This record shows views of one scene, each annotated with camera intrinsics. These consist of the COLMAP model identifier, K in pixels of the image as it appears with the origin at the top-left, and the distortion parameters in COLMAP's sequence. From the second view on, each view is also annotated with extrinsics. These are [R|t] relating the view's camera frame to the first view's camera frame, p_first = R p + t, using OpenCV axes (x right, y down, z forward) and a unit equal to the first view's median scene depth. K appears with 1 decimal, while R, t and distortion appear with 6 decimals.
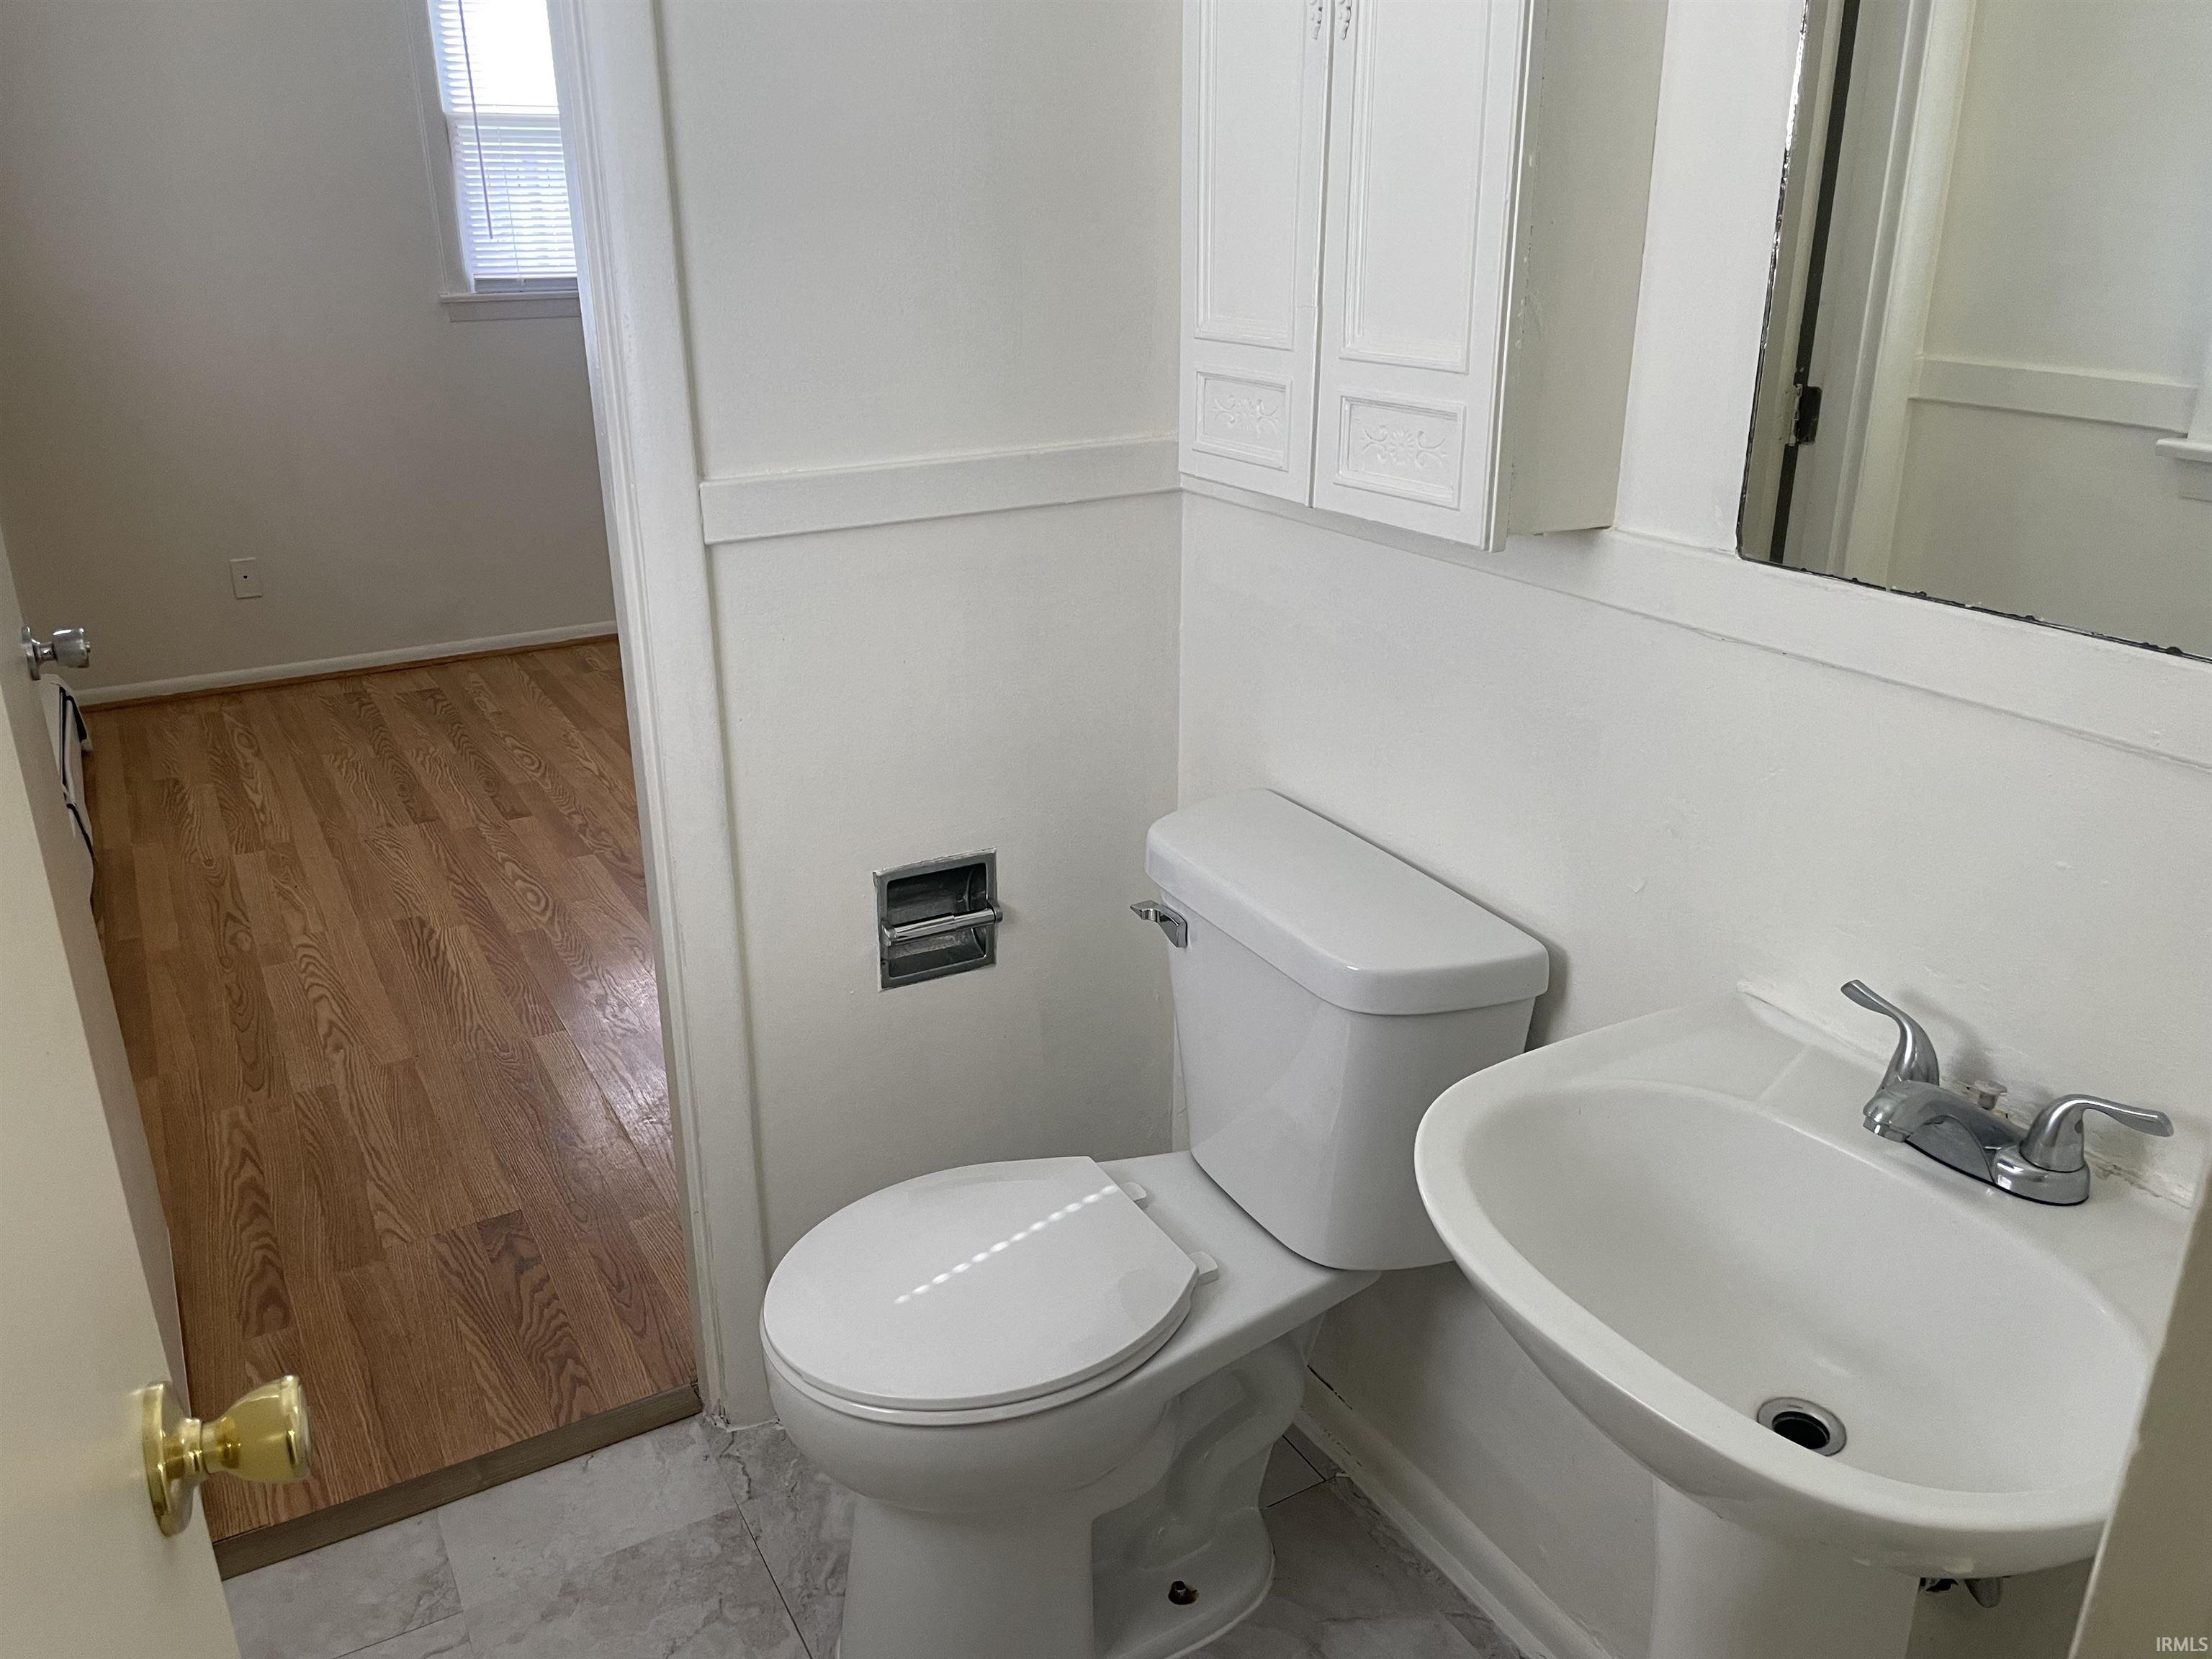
lens RADIAL K [[1774.8, 0, 1106.0], [0, 1774.8, 829.5], [0, 0, 1]] dist [-0.016562, -0.008349]
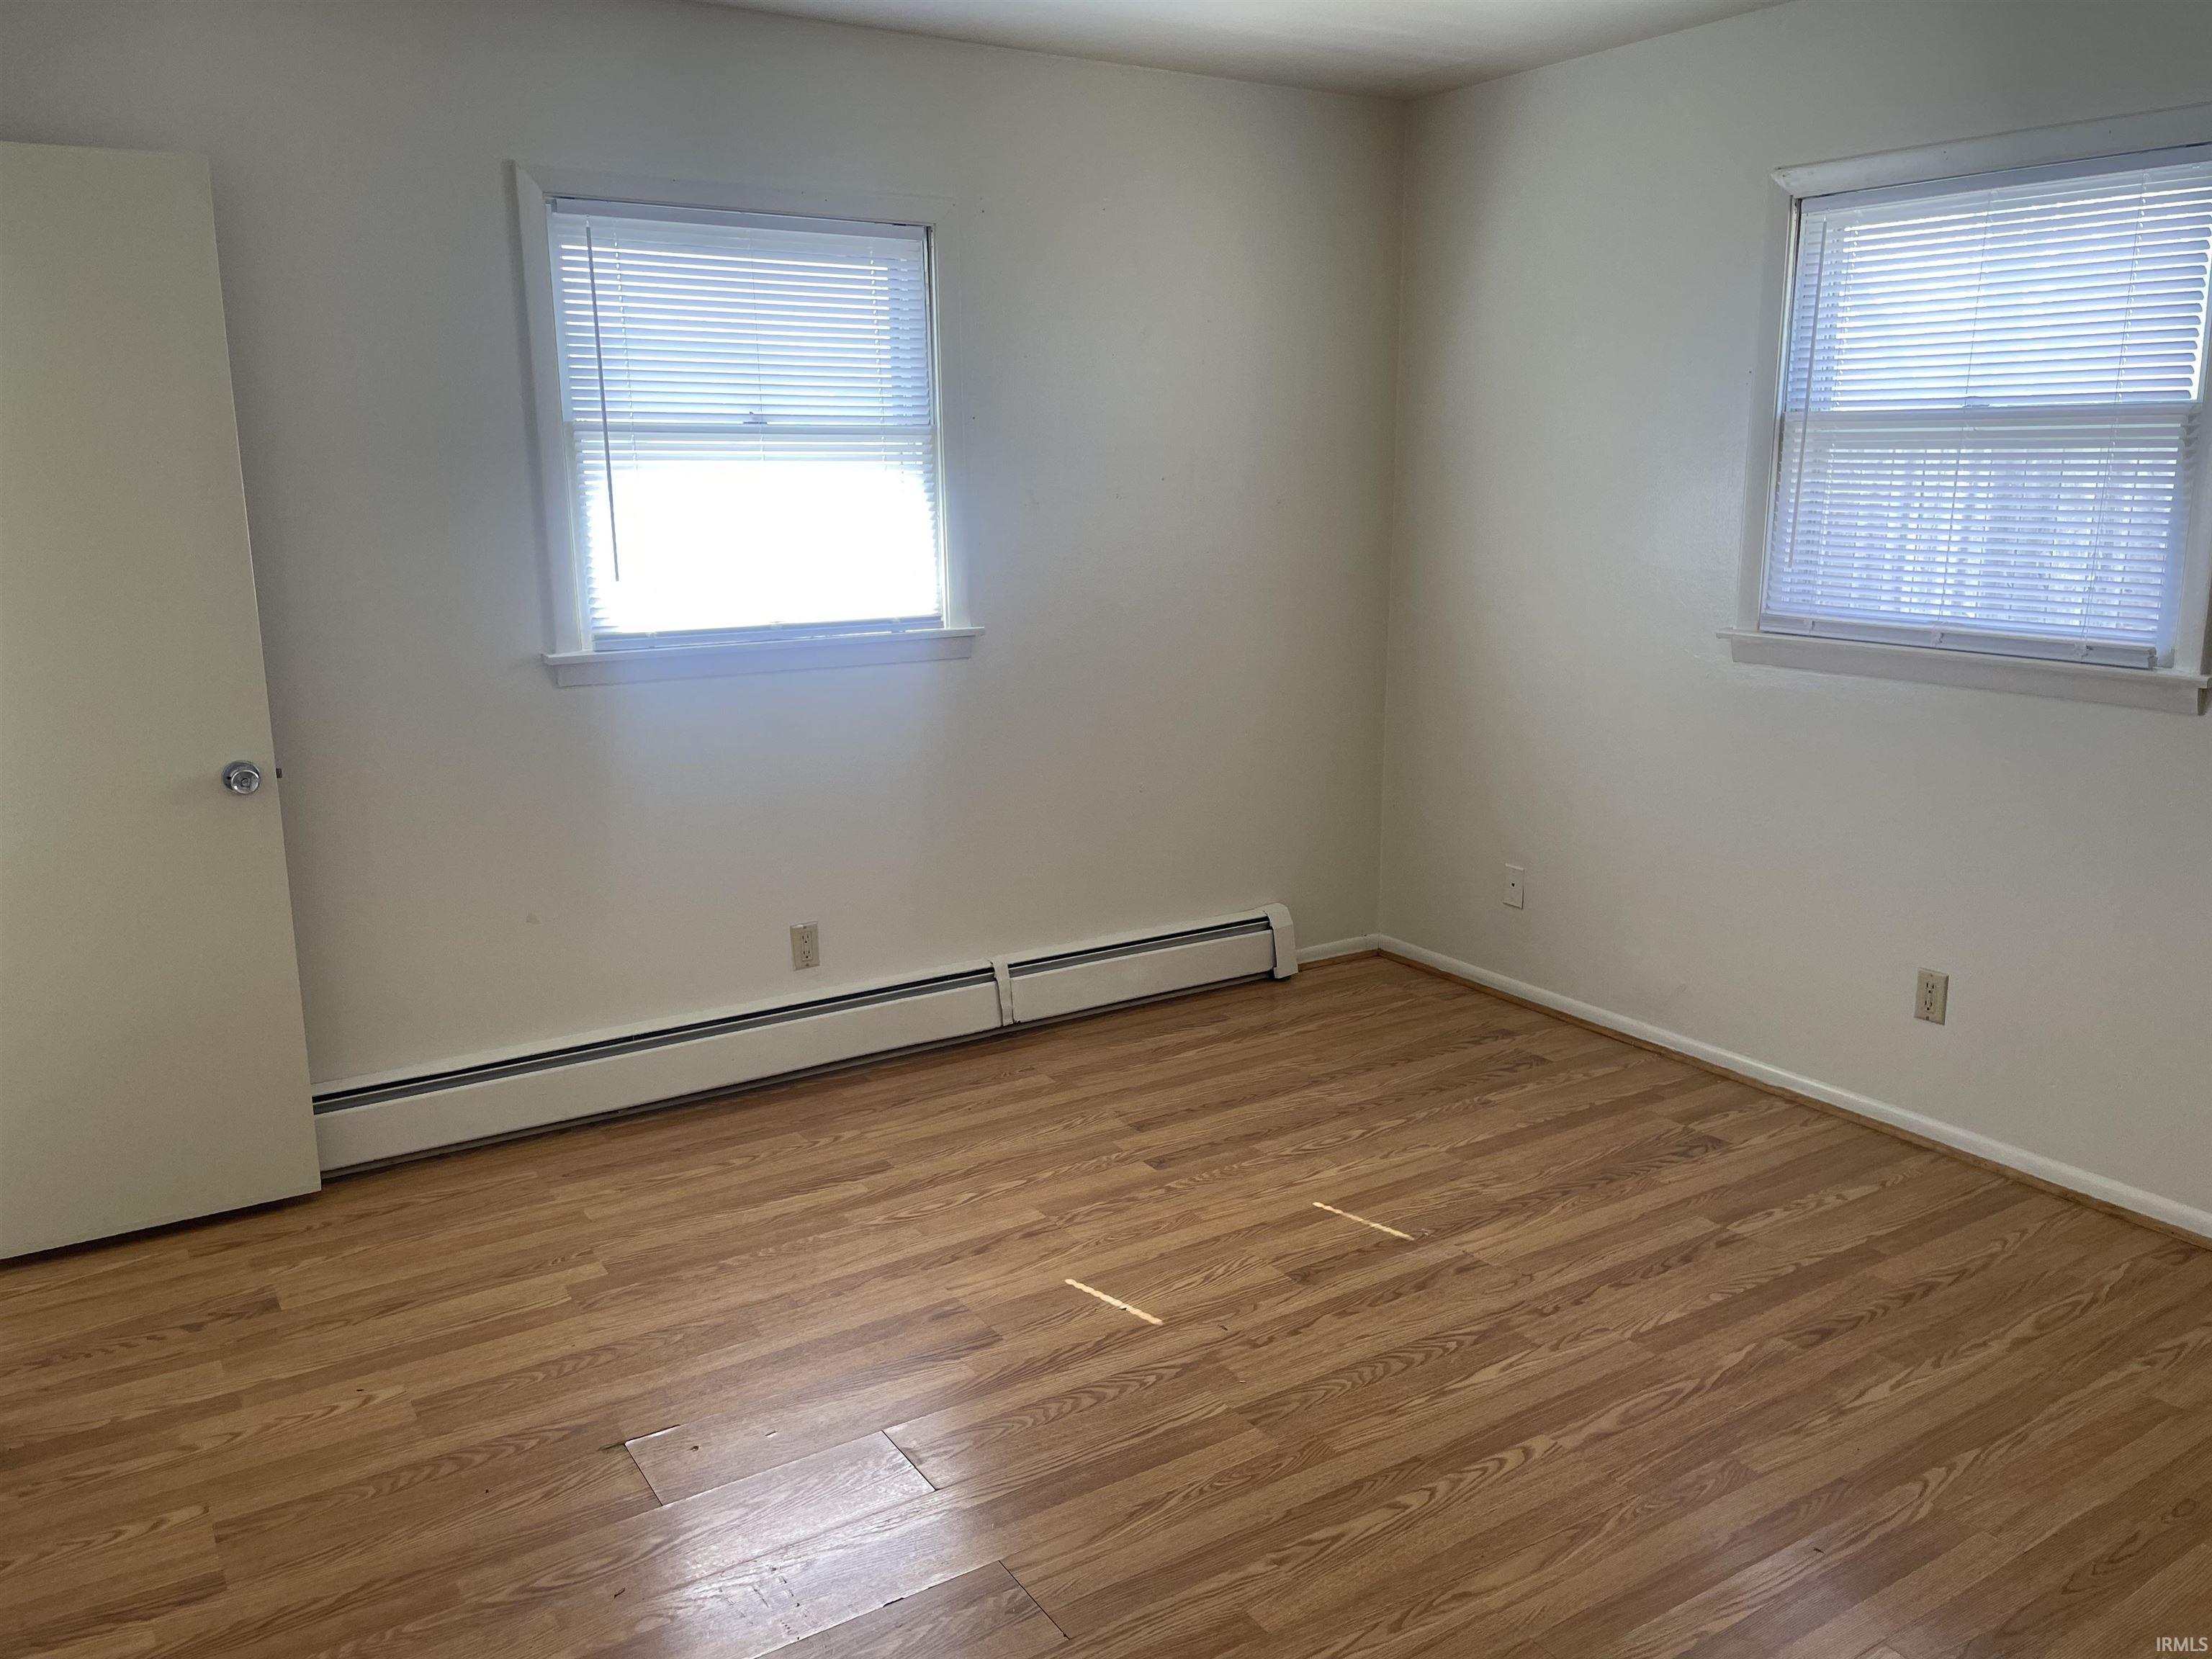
lens RADIAL K [[1720.7, 0, 1106.0], [0, 1720.7, 829.5], [0, 0, 1]] dist [0.002360, -0.006857]
pose [[0.057414, 0.215658, -0.974780, 0.475865], [-0.361596, 0.914588, 0.181043, -0.307705], [0.930565, 0.342082, 0.130491, 0.791070]]
